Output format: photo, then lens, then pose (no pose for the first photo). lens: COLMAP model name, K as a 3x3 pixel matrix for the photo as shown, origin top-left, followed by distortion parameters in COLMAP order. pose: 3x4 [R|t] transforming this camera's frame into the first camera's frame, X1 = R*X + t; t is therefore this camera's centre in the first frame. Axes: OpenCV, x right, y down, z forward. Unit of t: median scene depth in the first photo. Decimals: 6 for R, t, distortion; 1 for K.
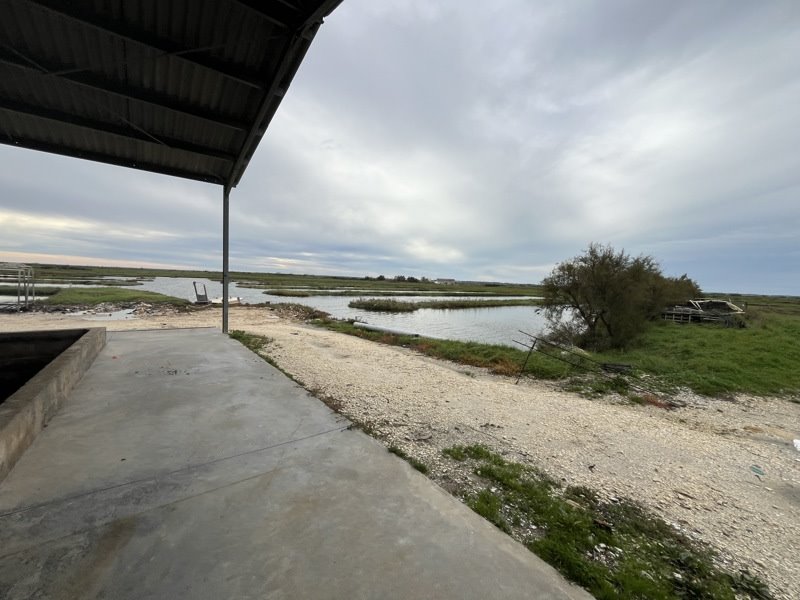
lens RADIAL K [[326.2, 0, 399.0], [0, 326.2, 290.0], [0, 0, 1]] dist [-0.007094, 0.000249]
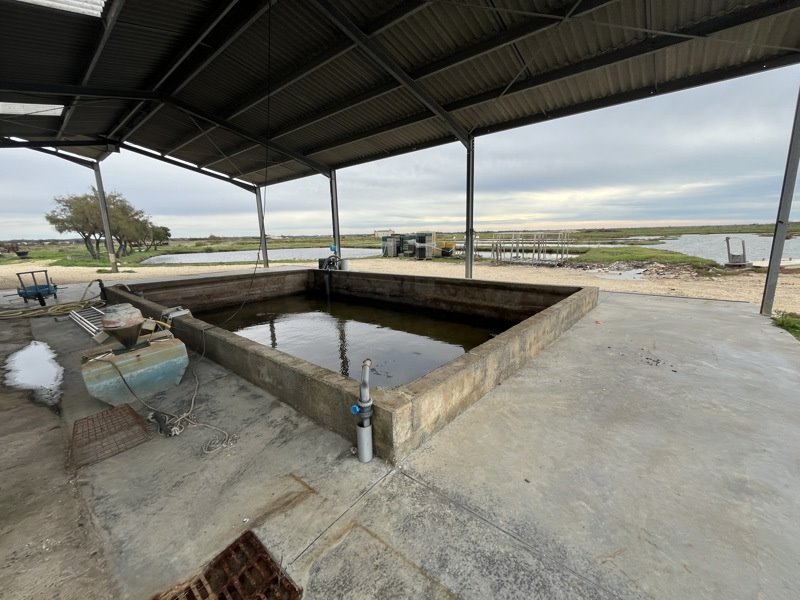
lens RADIAL K [[326.2, 0, 399.0], [0, 326.2, 290.0], [0, 0, 1]] dist [-0.007094, 0.000249]
pose [[0.209093, 0.111617, -0.971505, -0.057131], [0.009016, 0.993202, 0.116050, 0.003948], [0.977854, -0.033024, 0.206665, 0.129838]]
